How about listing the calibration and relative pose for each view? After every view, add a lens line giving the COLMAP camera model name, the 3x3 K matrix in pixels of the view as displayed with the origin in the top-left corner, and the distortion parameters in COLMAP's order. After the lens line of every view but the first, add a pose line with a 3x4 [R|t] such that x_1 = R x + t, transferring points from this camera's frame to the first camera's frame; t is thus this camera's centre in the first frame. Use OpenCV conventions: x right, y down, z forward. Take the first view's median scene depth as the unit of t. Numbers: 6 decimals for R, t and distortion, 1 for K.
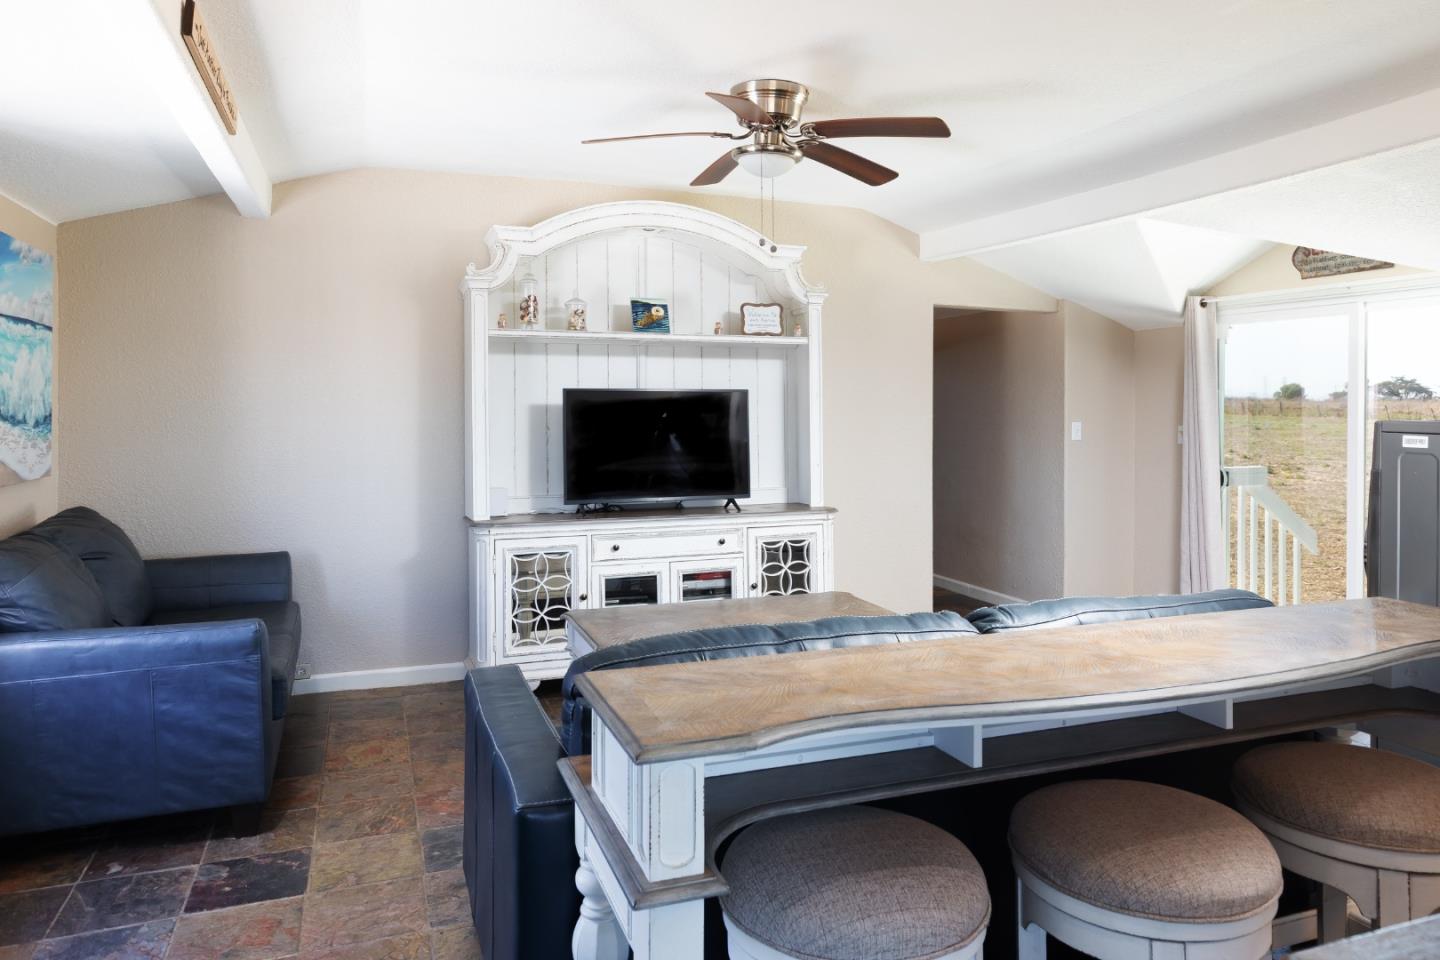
lens RADIAL K [[922.0, 0, 715.7], [0, 922.0, 479.3], [0, 0, 1]] dist [-0.003699, -0.000281]
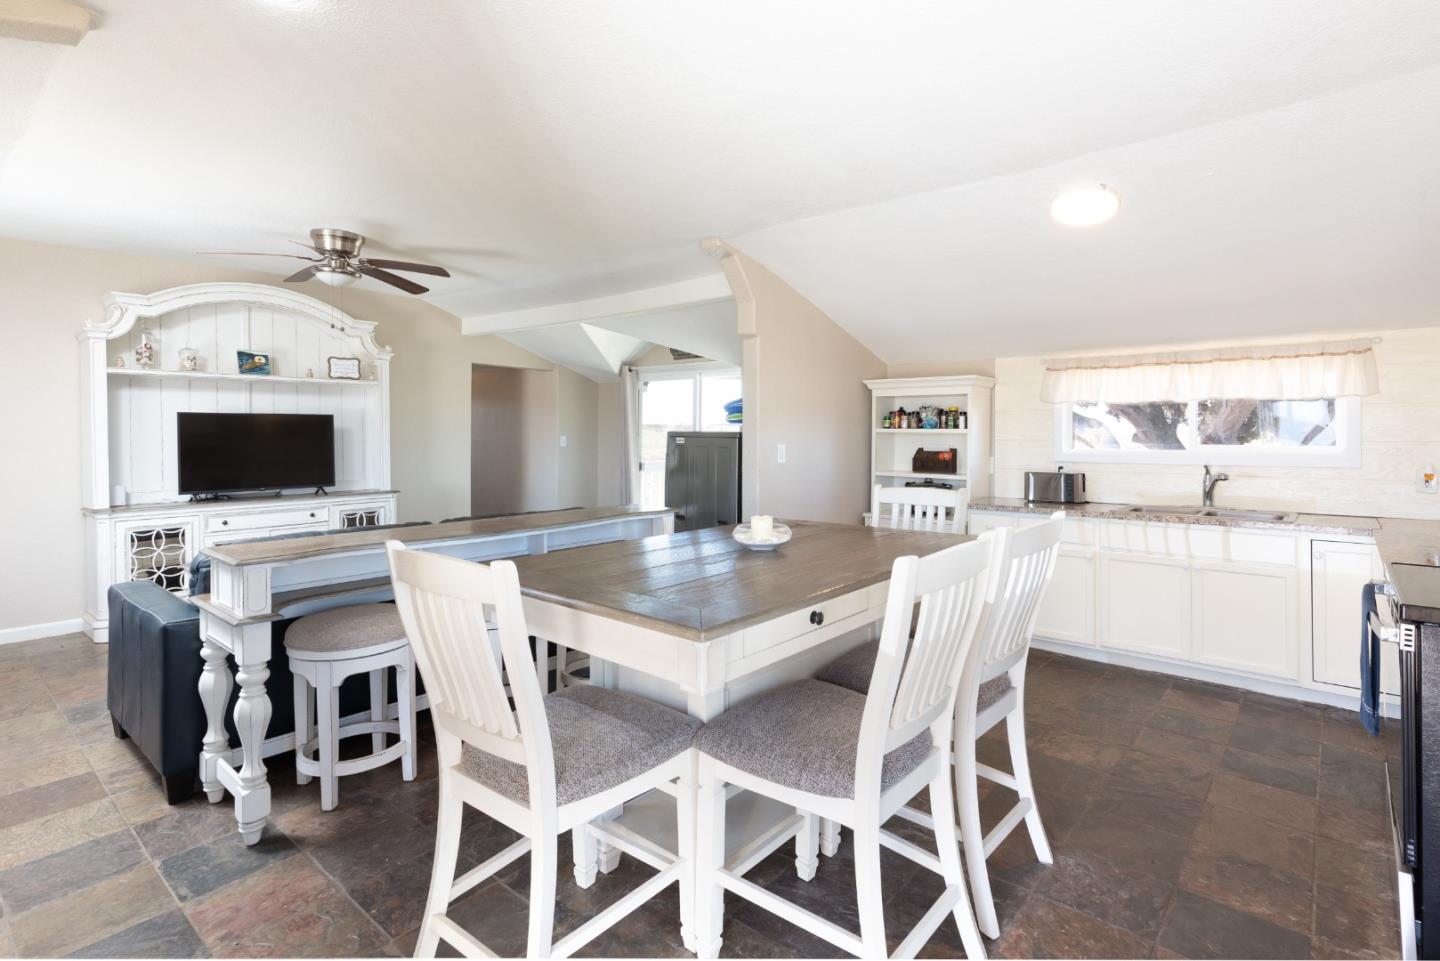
lens RADIAL K [[716.3, 0, 765.9], [0, 716.3, 445.3], [0, 0, 1]] dist [0.000057, 0.000088]
pose [[0.857708, -0.011622, 0.514006, 0.044057], [0.042553, 0.997919, -0.048443, 0.044279], [-0.512373, 0.063422, 0.856418, -0.408705]]
